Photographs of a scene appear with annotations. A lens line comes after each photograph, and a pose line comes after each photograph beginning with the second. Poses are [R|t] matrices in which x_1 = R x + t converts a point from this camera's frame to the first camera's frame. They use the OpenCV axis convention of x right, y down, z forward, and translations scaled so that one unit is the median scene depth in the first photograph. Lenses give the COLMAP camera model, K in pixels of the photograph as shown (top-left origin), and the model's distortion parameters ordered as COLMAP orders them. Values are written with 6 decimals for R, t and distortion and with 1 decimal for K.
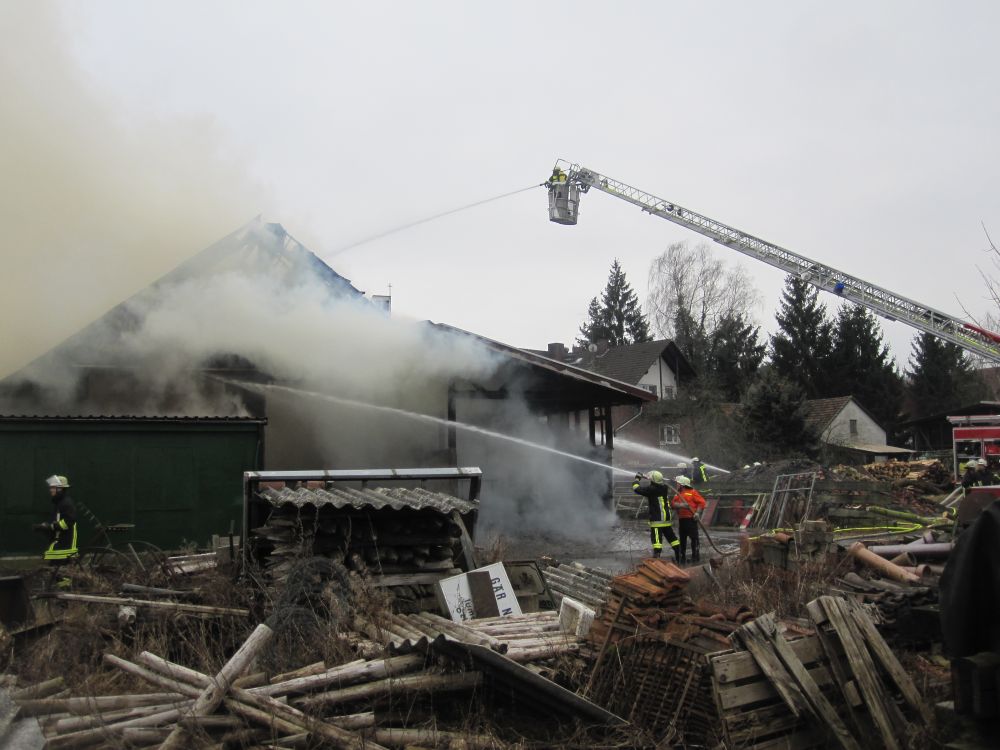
lens RADIAL K [[988.6, 0, 500.0], [0, 988.6, 375.0], [0, 0, 1]] dist [-0.073296, 0.027213]
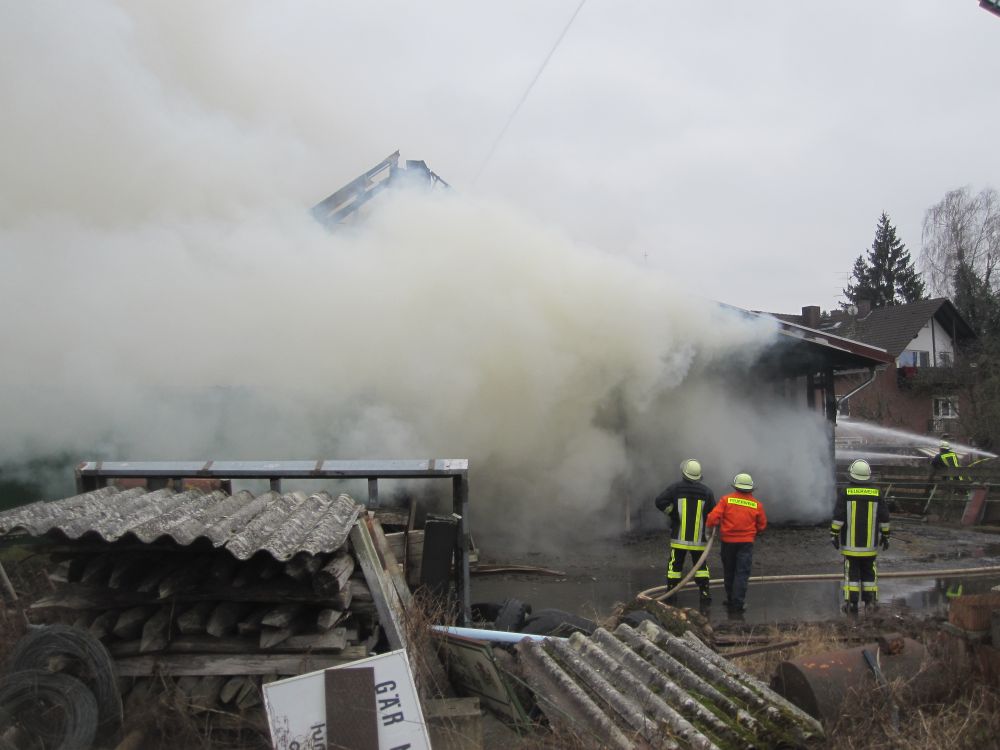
lens RADIAL K [[981.9, 0, 500.0], [0, 981.9, 375.0], [0, 0, 1]] dist [-0.068846, 0.015181]
pose [[0.962361, -0.009102, -0.271623, 0.035986], [0.016174, 0.999586, 0.023807, 0.006772], [0.271294, -0.027304, 0.962109, 0.100648]]
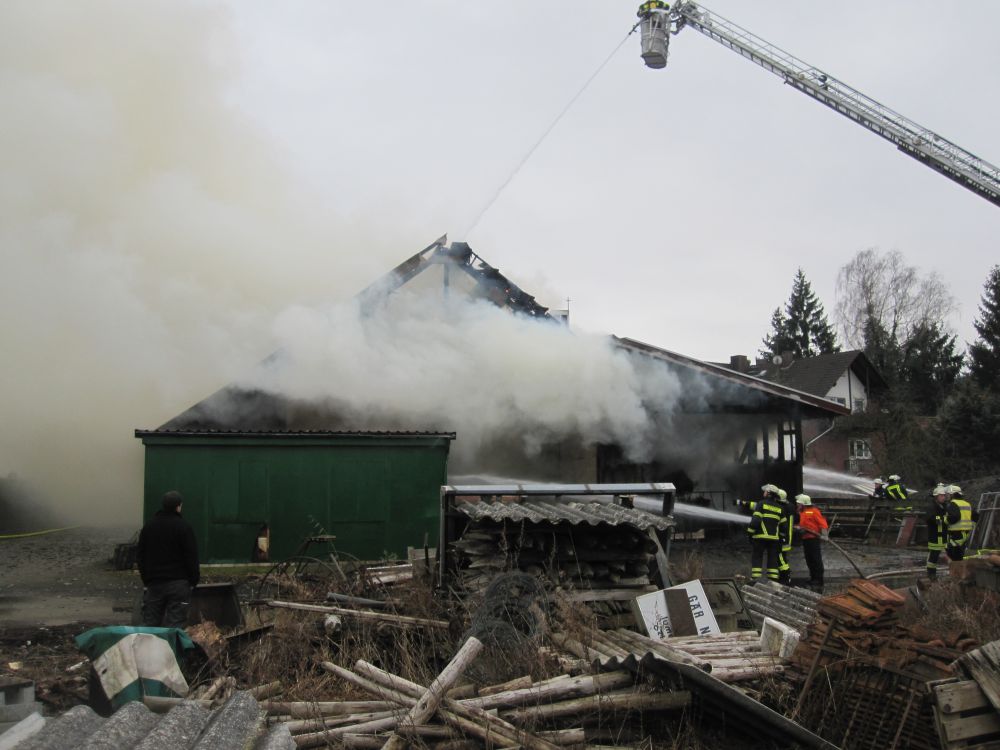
lens RADIAL K [[987.3, 0, 501.8], [0, 987.3, 377.9], [0, 0, 1]] dist [-0.069325, 0.022897]
pose [[0.984206, -0.009228, -0.176784, -0.003224], [0.007238, 0.999903, -0.011897, -0.000313], [0.176877, 0.010430, 0.984178, -0.000388]]
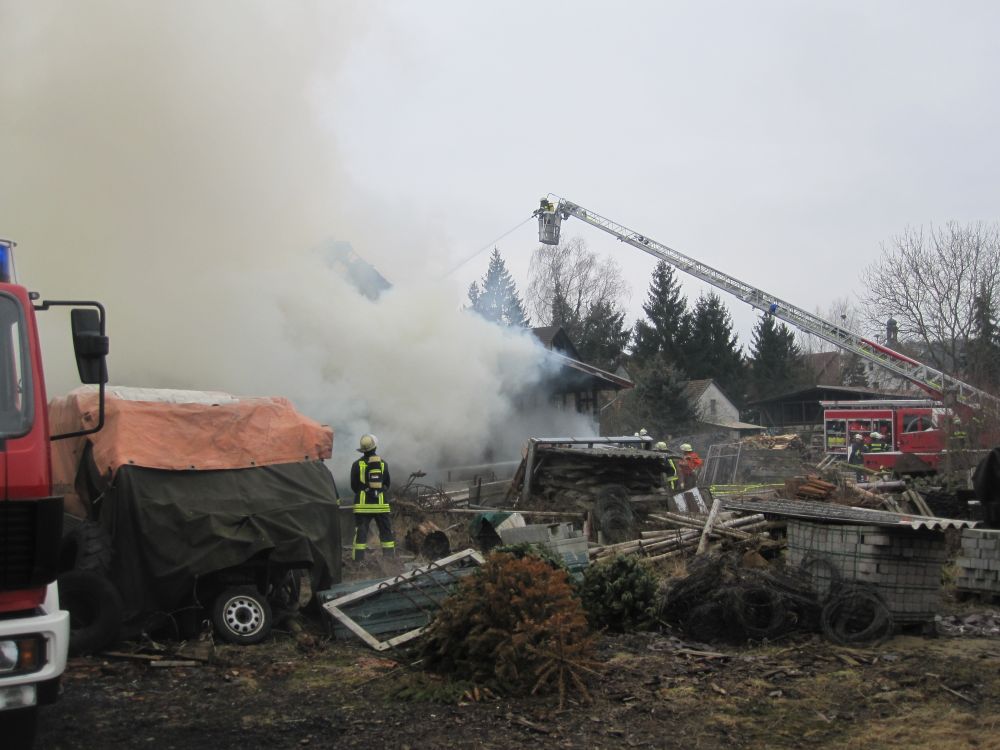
lens RADIAL K [[996.8, 0, 502.9], [0, 996.8, 378.5], [0, 0, 1]] dist [-0.066861, 0.031931]
pose [[0.982887, 0.016874, 0.183434, -0.132589], [-0.022721, 0.999297, 0.029822, -0.011442], [-0.182802, -0.033479, 0.982580, -0.141951]]
